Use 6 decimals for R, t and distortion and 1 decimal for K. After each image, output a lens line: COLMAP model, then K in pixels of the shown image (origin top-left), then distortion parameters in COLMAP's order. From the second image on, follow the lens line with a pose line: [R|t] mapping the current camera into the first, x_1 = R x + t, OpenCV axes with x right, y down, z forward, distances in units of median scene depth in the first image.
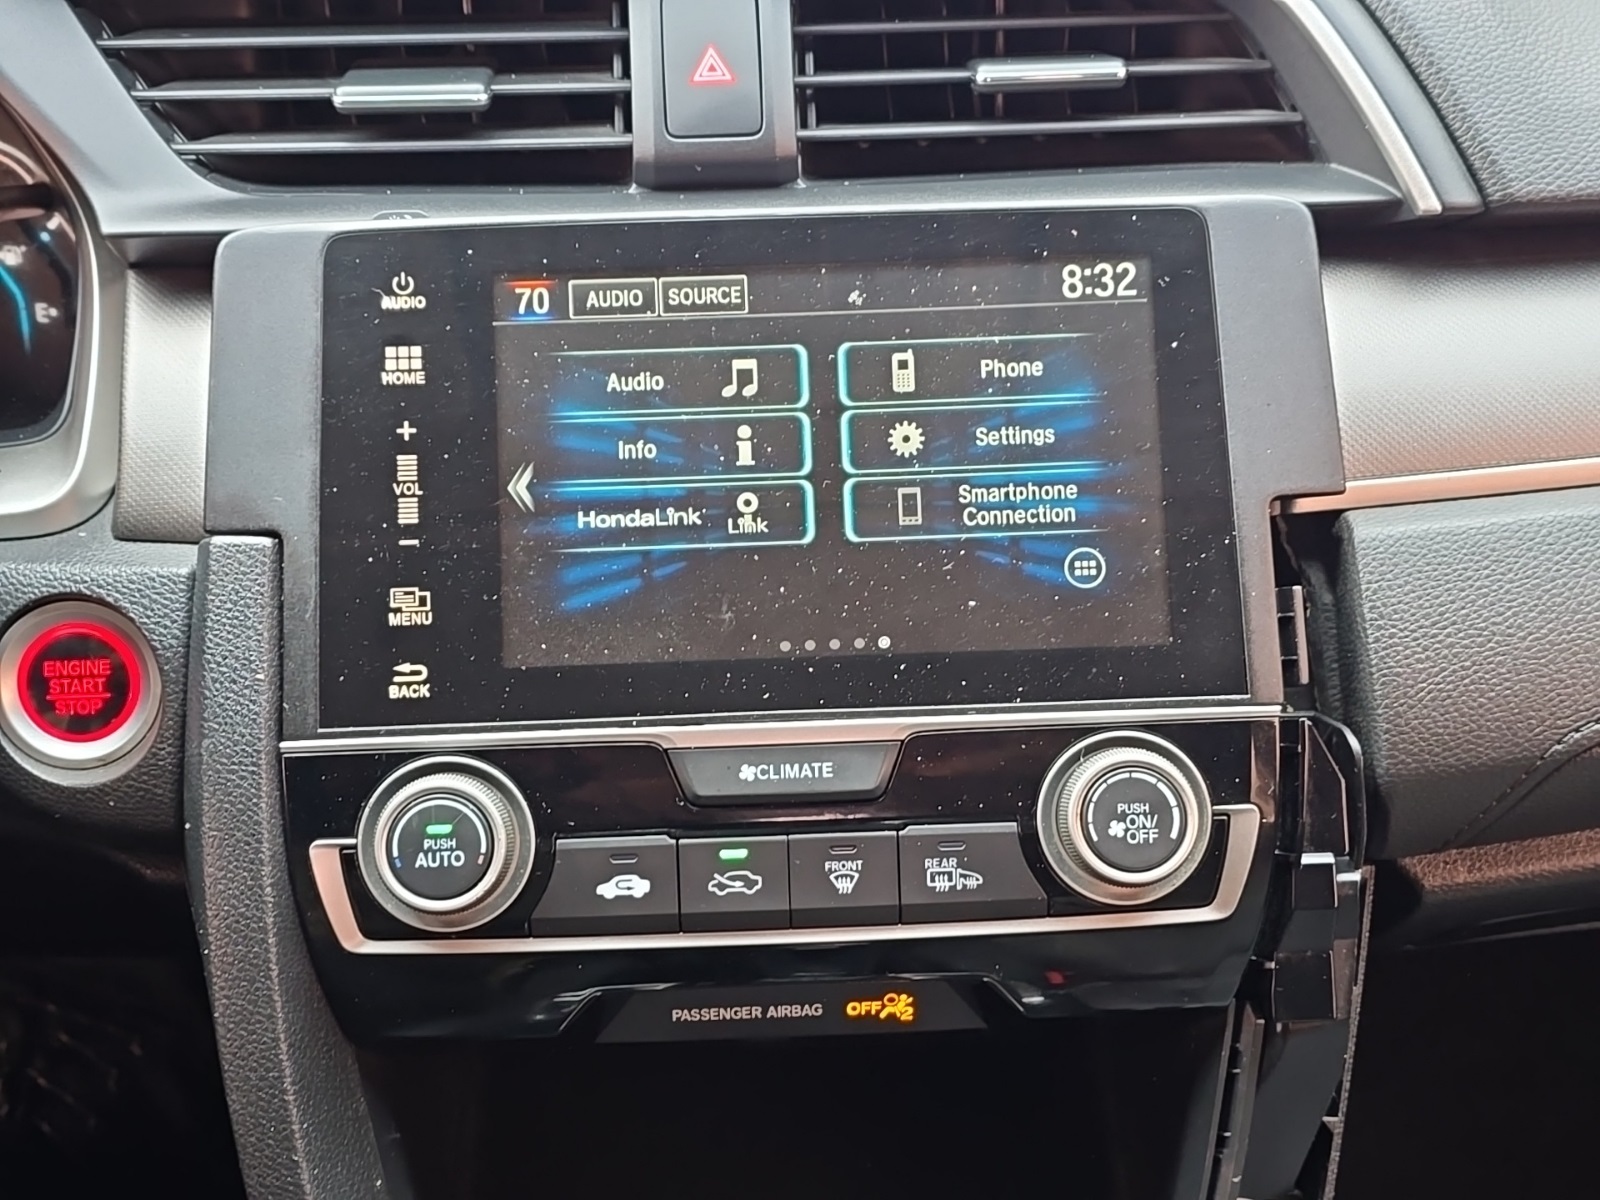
lens RADIAL K [[2133.2, 0, 785.4], [0, 2133.2, 563.8], [0, 0, 1]] dist [0.086017, 0.000000]
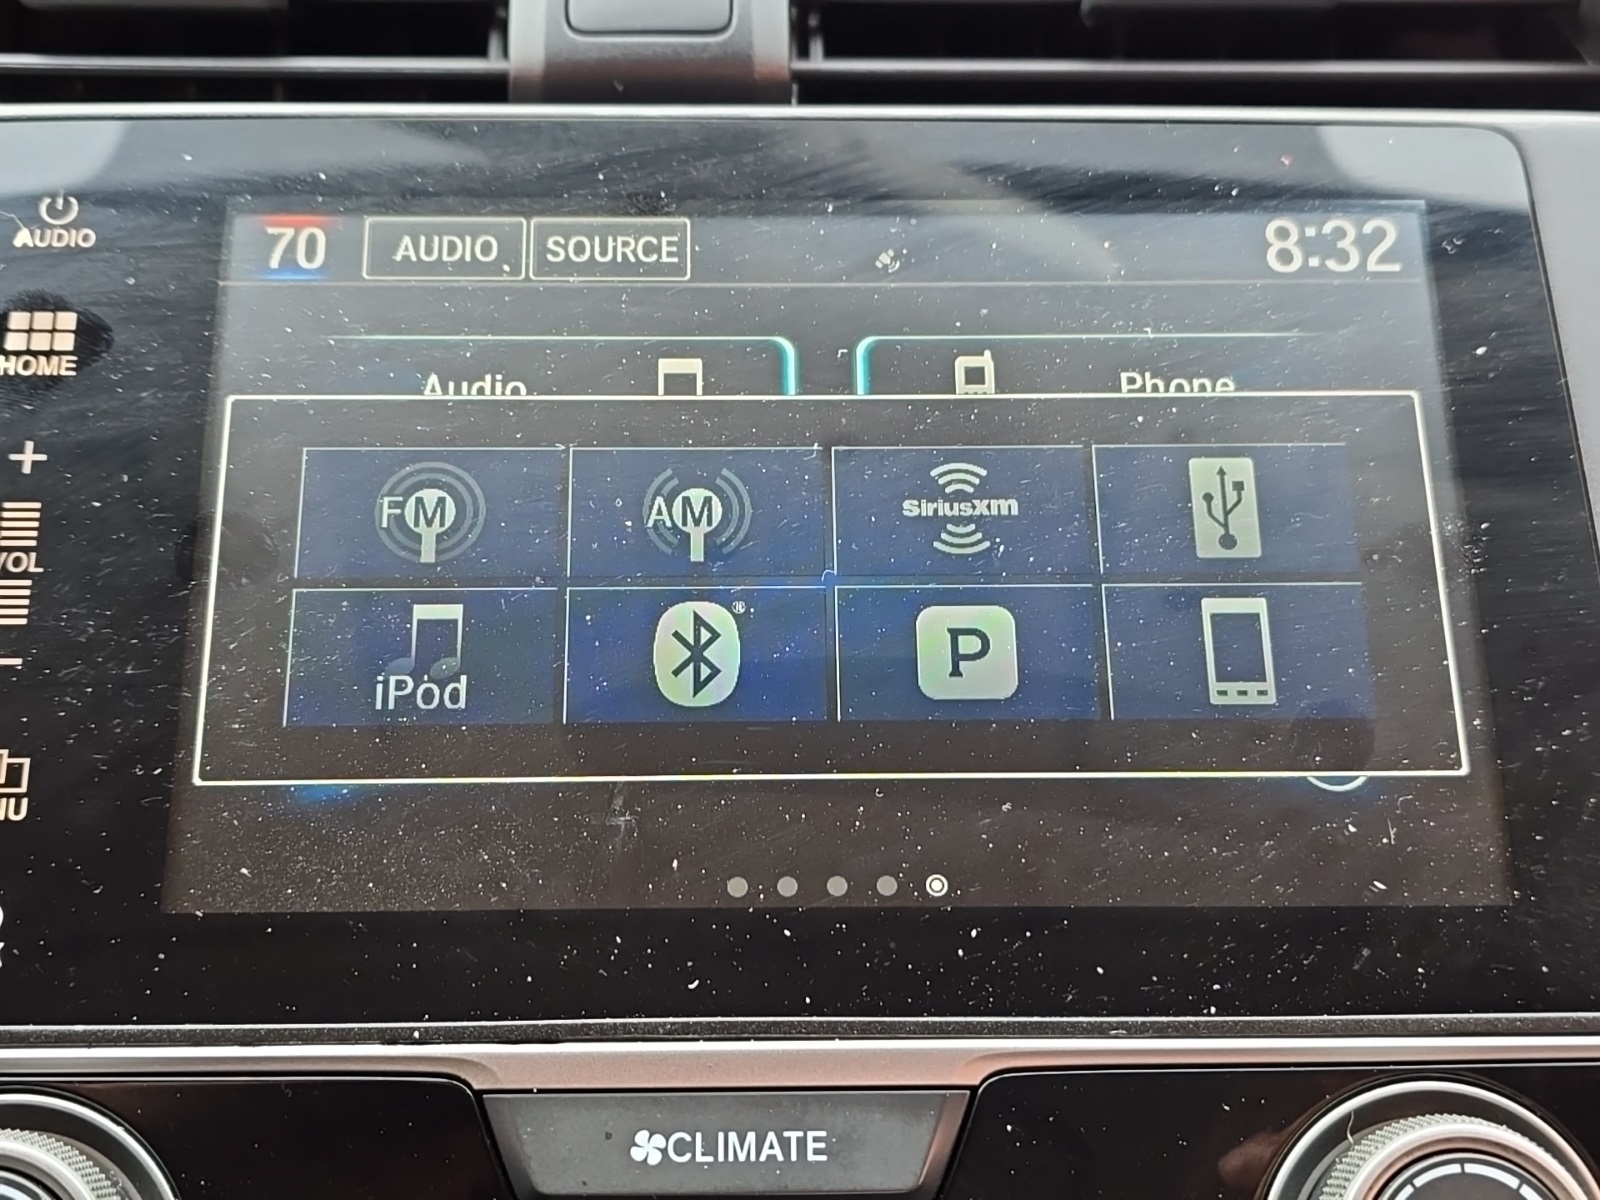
lens RADIAL K [[2062.9, 0, 796.7], [0, 2062.9, 590.5], [0, 0, 1]] dist [0.004265, 0.000000]
pose [[0.999649, 0.026376, -0.002277, 0.012879], [-0.026127, 0.968976, -0.245771, 0.088219], [-0.004276, 0.245744, 0.969325, 0.515578]]
